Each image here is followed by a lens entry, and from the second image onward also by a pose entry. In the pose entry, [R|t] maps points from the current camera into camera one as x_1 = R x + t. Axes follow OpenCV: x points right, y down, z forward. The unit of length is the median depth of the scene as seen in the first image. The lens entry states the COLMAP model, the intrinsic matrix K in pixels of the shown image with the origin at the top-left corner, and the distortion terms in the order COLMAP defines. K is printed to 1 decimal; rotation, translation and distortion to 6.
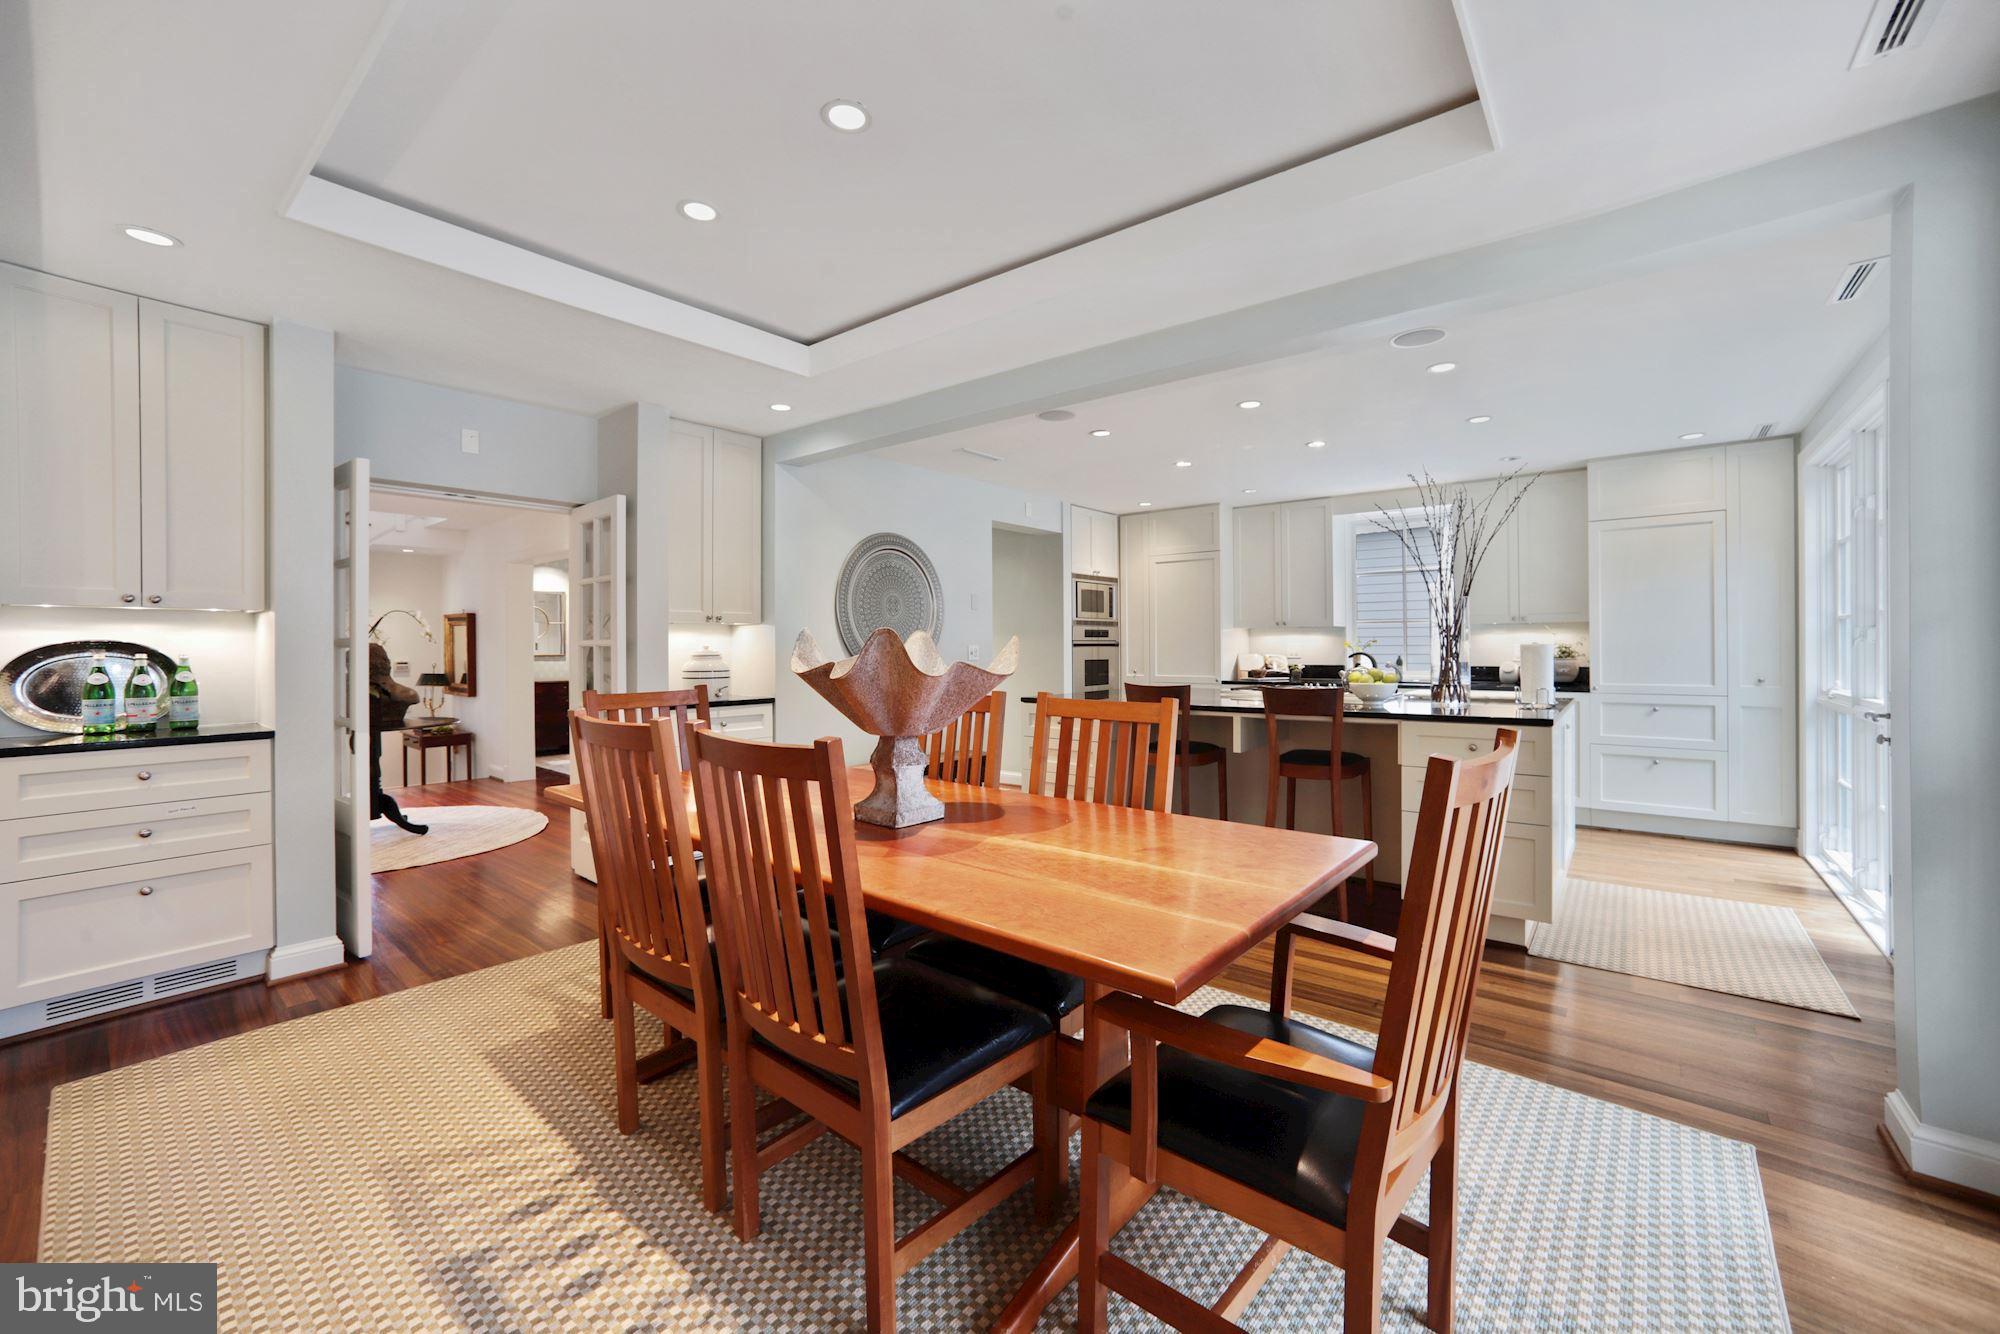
lens RADIAL K [[801.3, 0, 991.4], [0, 801.3, 648.9], [0, 0, 1]] dist [-0.064656, 0.031574]
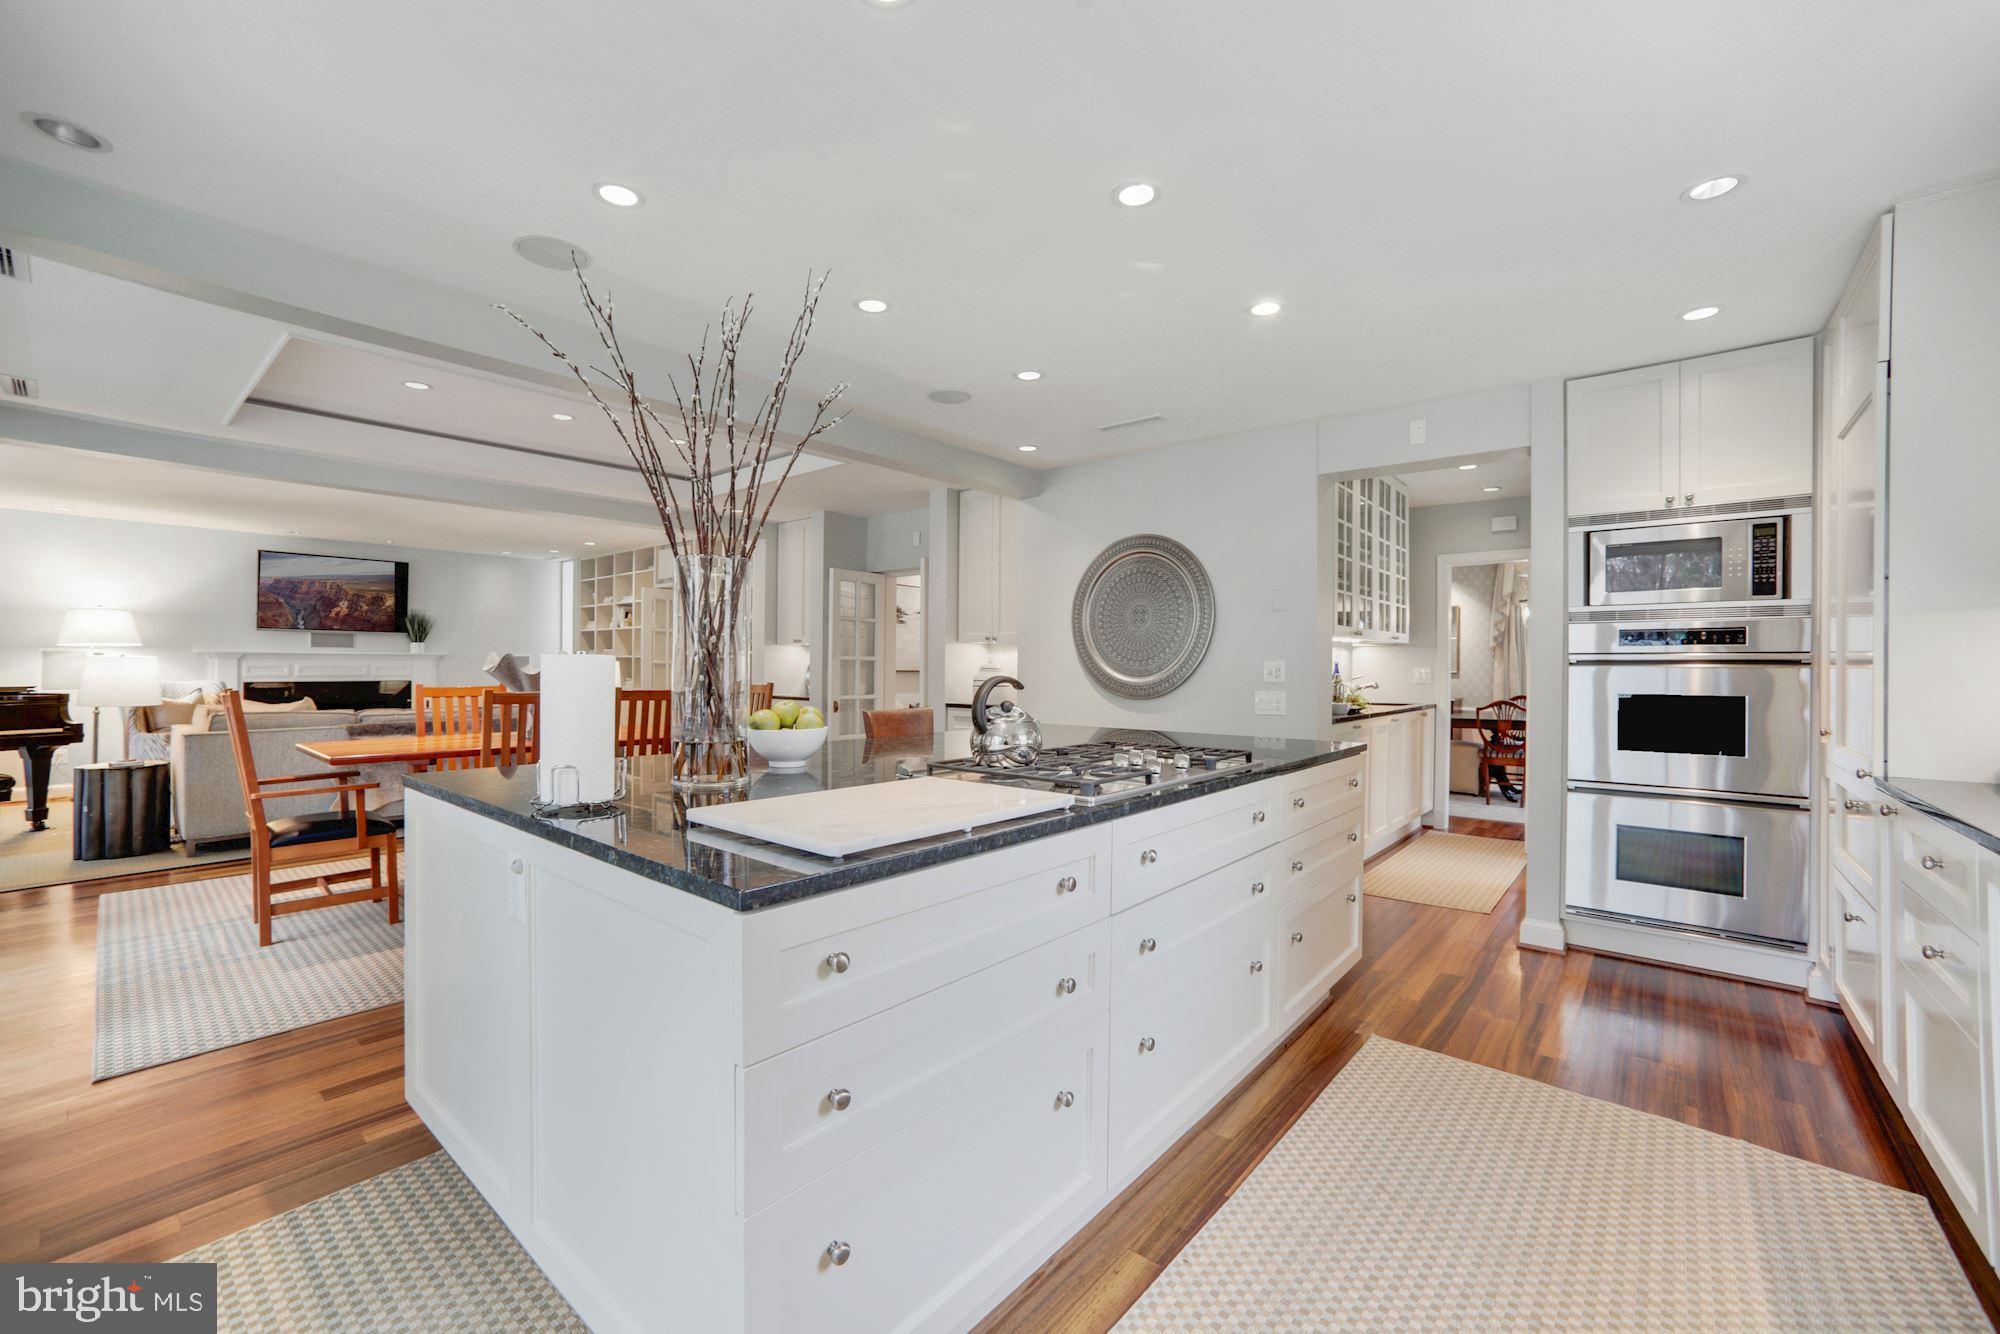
lens RADIAL K [[801.3, 0, 991.4], [0, 801.3, 648.9], [0, 0, 1]] dist [-0.064656, 0.031574]
pose [[-0.007541, -0.018593, -0.999799, 0.814757], [-0.014458, 0.999725, -0.018483, 0.001607], [0.999867, 0.014316, -0.007808, 0.899133]]
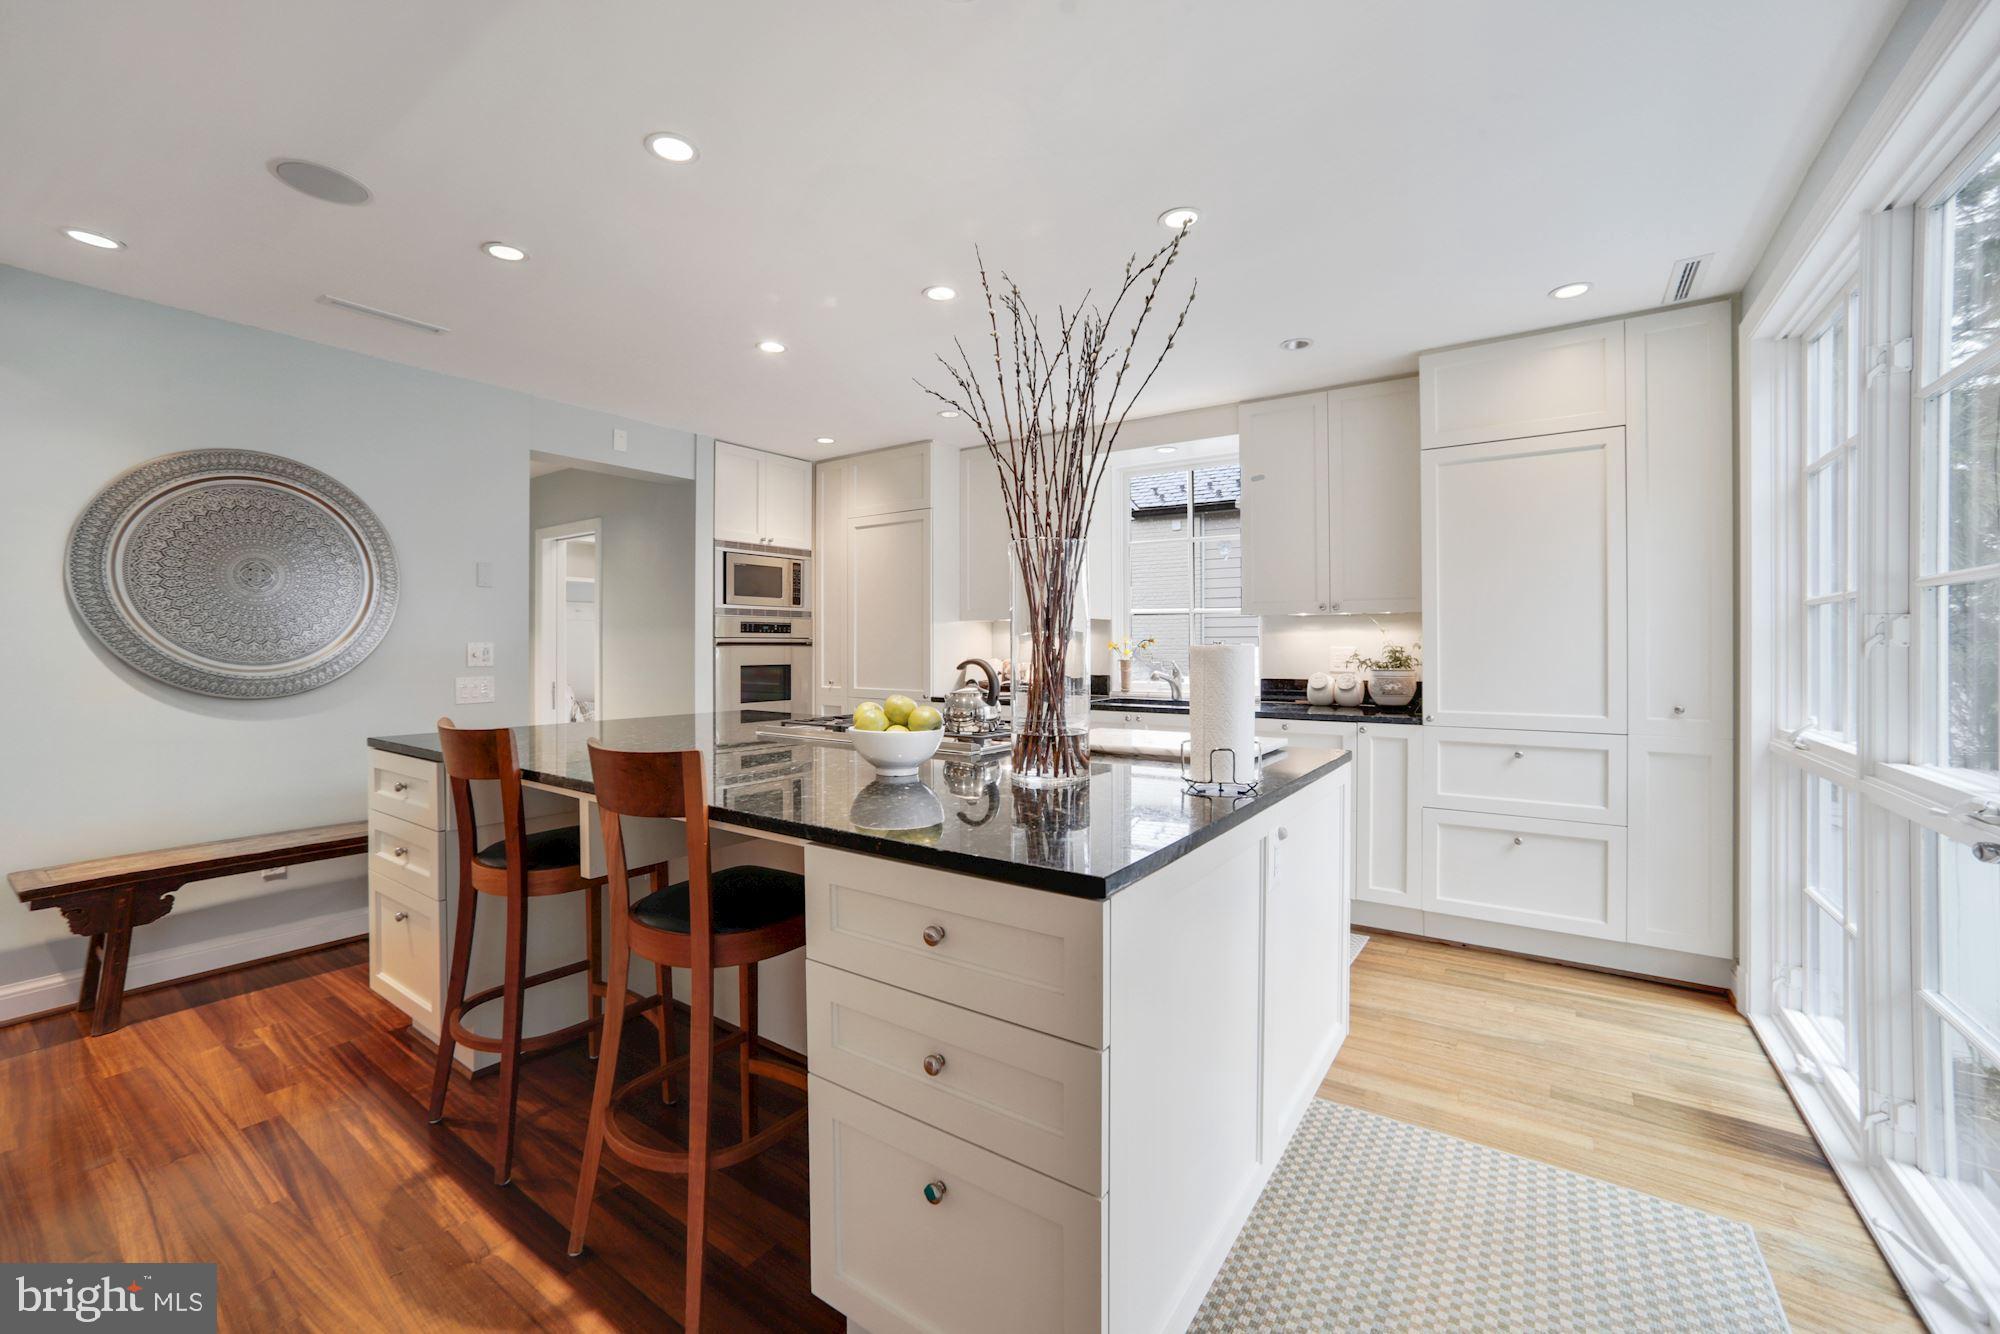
lens RADIAL K [[801.3, 0, 991.4], [0, 801.3, 648.9], [0, 0, 1]] dist [-0.064656, 0.031574]
pose [[0.997955, 0.006139, 0.063625, 0.411335], [-0.006113, 0.999981, -0.000609, -0.001960], [-0.063628, 0.000219, 0.997974, 0.421606]]
